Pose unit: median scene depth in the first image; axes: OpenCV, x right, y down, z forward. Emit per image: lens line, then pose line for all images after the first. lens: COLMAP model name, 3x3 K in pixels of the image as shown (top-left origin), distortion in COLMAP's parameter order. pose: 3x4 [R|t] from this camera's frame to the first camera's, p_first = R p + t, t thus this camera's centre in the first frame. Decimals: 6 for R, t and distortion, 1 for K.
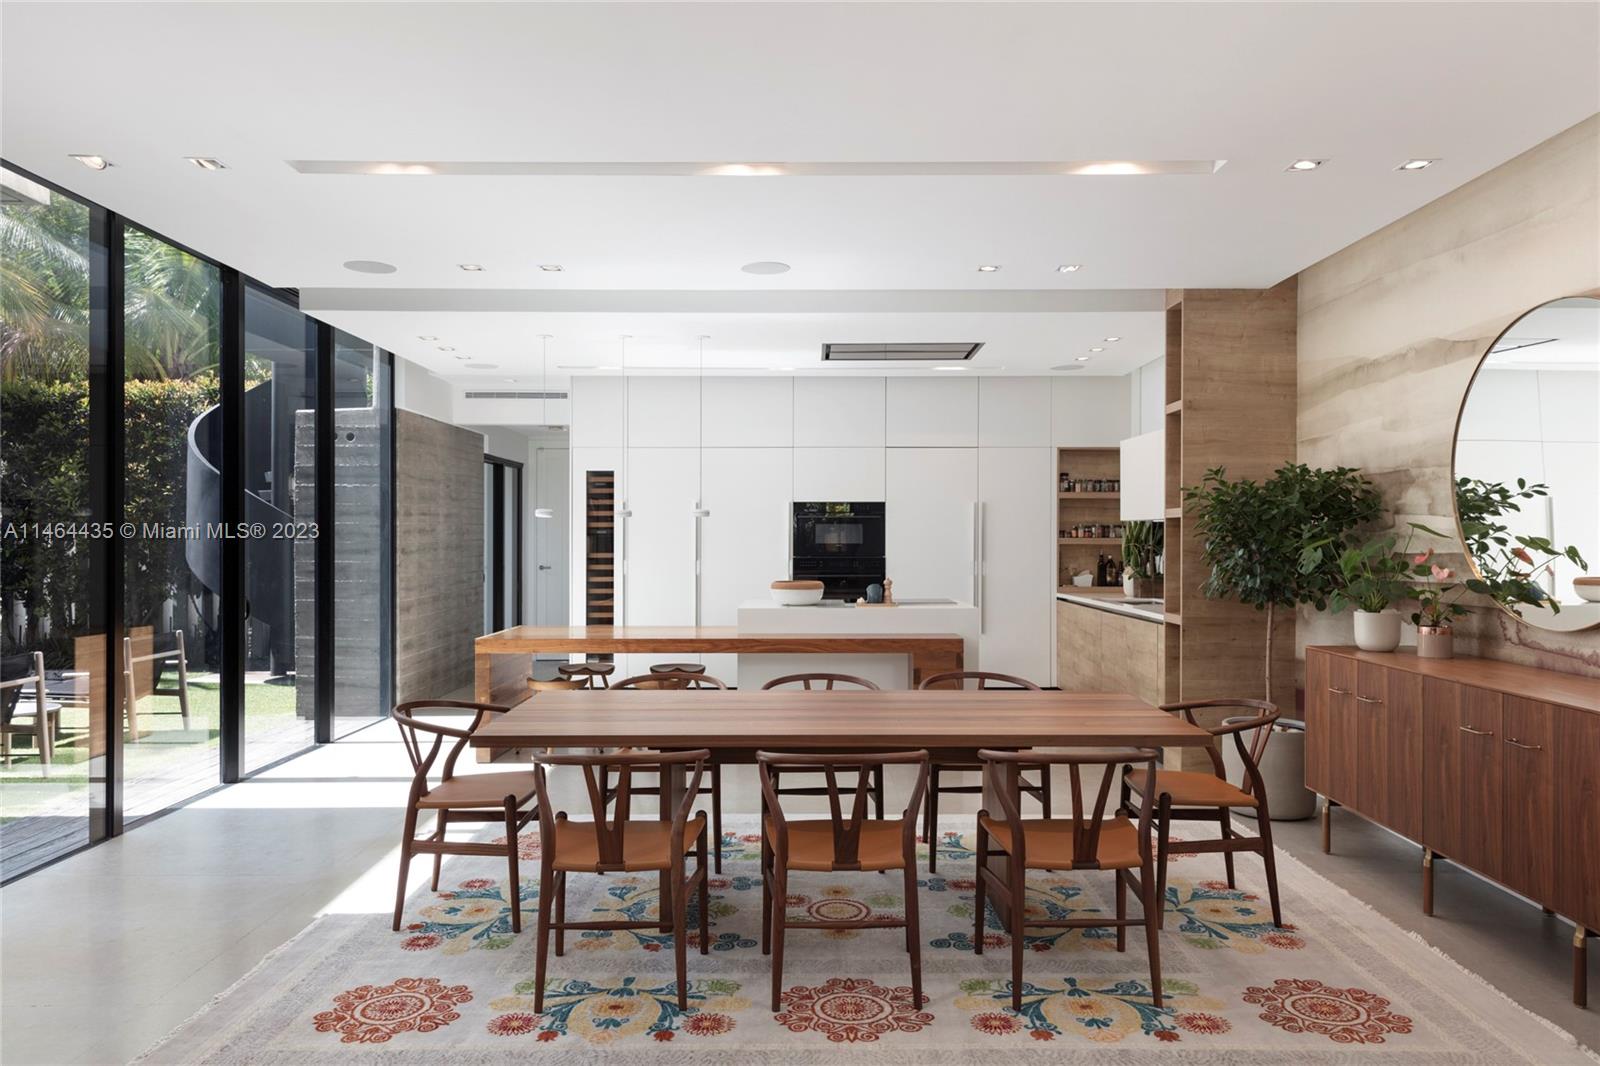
lens RADIAL K [[1093.5, 0, 799.5], [0, 1093.5, 535.4], [0, 0, 1]] dist [0.010077, -0.008831]
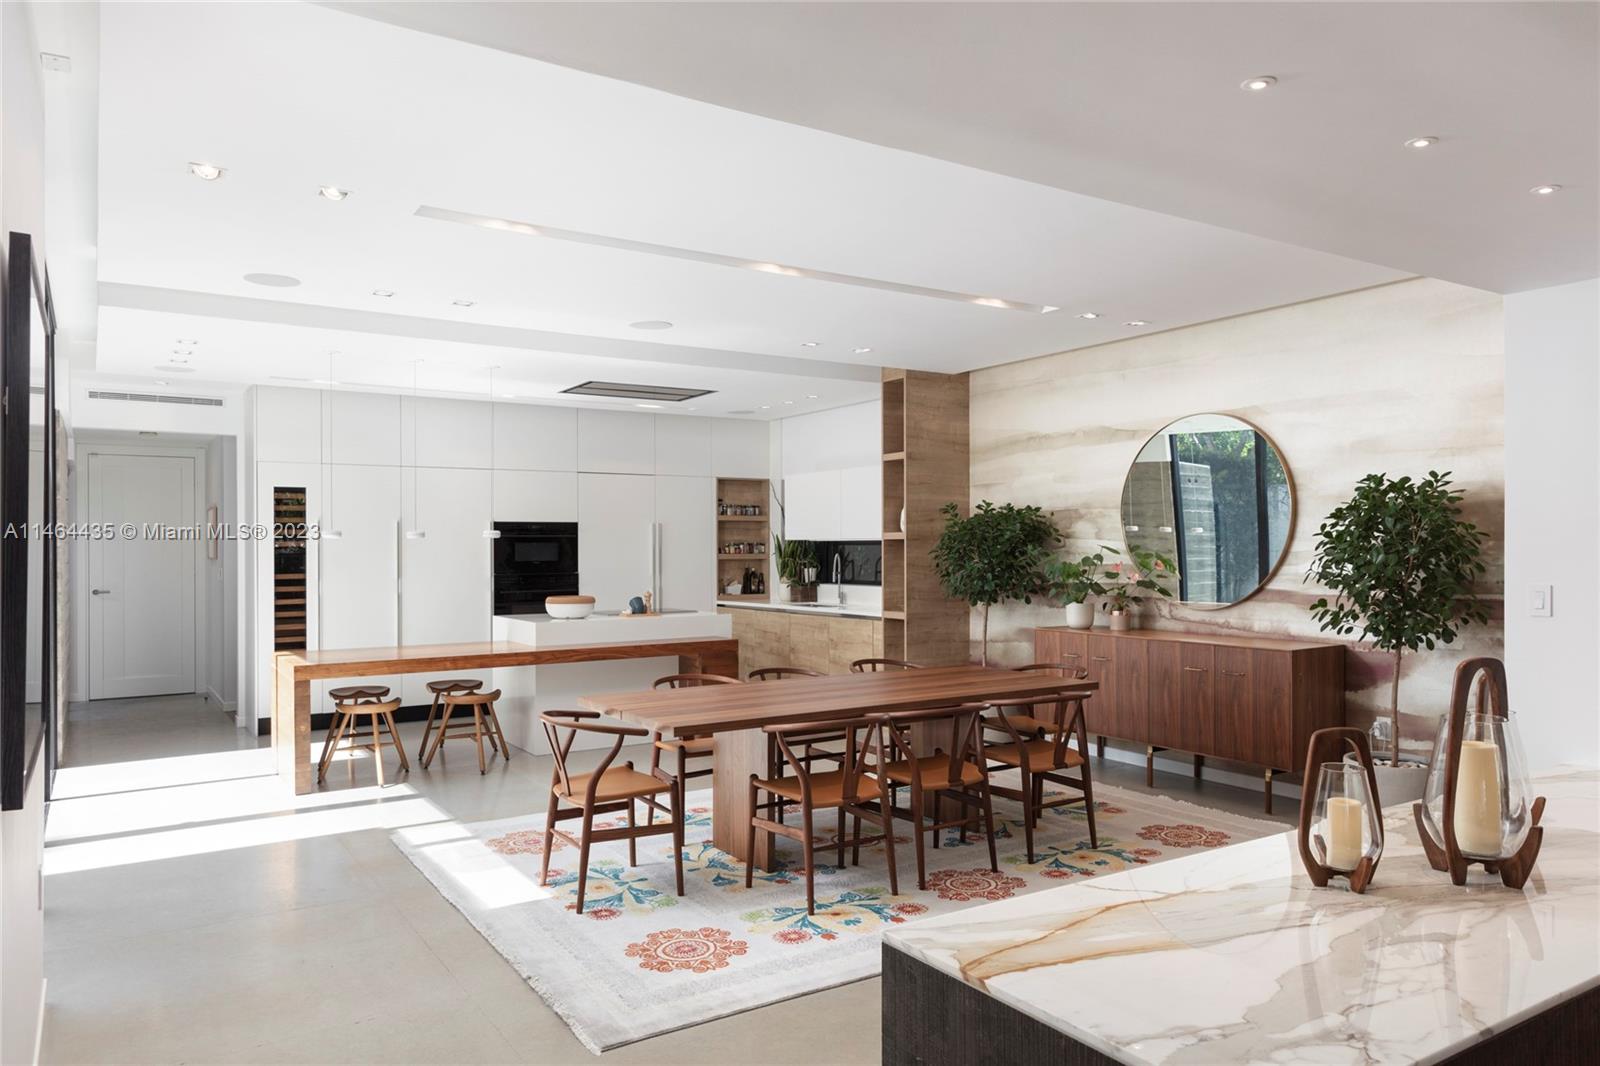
lens RADIAL K [[1093.5, 0, 793.6], [0, 1093.5, 536.2], [0, 0, 1]] dist [0.010077, -0.008831]
pose [[0.838495, 0.000779, 0.544909, -0.528817], [0.004734, 0.999951, -0.008714, -0.009948], [-0.544889, 0.009886, 0.838450, -0.052117]]
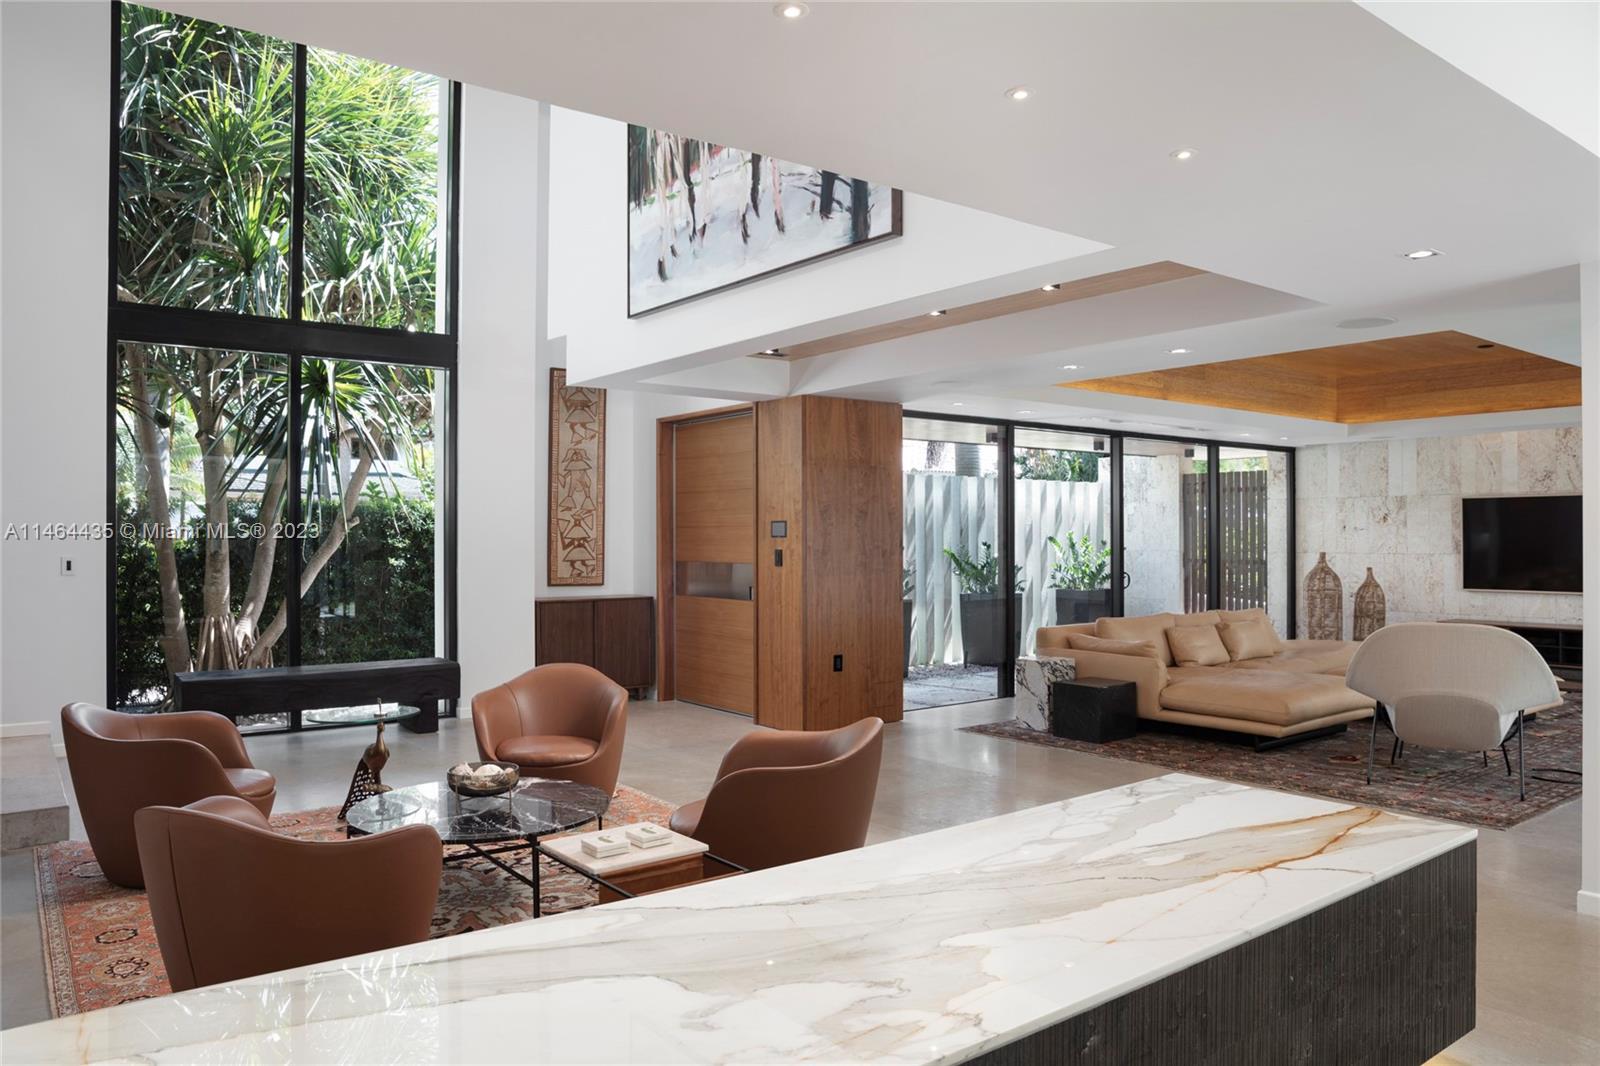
lens RADIAL K [[1093.5, 0, 801.0], [0, 1093.5, 533.1], [0, 0, 1]] dist [0.010077, -0.008831]
pose [[-0.794152, 0.003449, -0.607709, 0.965900], [0.011758, 0.999884, -0.009690, -0.000339], [0.607605, -0.014841, -0.794101, 0.944656]]
